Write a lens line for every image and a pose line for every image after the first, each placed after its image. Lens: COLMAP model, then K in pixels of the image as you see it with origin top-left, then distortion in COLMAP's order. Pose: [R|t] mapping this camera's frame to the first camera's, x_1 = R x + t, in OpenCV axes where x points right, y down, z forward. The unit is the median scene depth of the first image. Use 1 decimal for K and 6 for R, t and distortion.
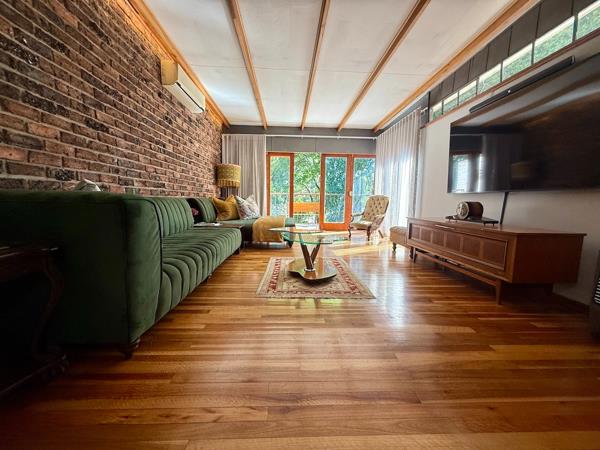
lens RADIAL K [[239.9, 0, 298.9], [0, 239.9, 224.2], [0, 0, 1]] dist [0.001835, 0.000217]
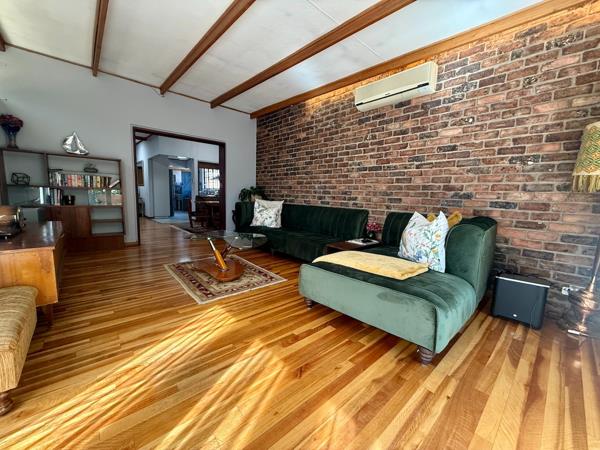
lens RADIAL K [[239.9, 0, 298.9], [0, 239.9, 224.2], [0, 0, 1]] dist [0.001835, 0.000217]
pose [[-0.757000, 0.019057, -0.653137, 0.576231], [-0.132072, 0.974480, 0.181507, -0.302538], [0.639929, 0.223662, -0.735164, 2.331161]]
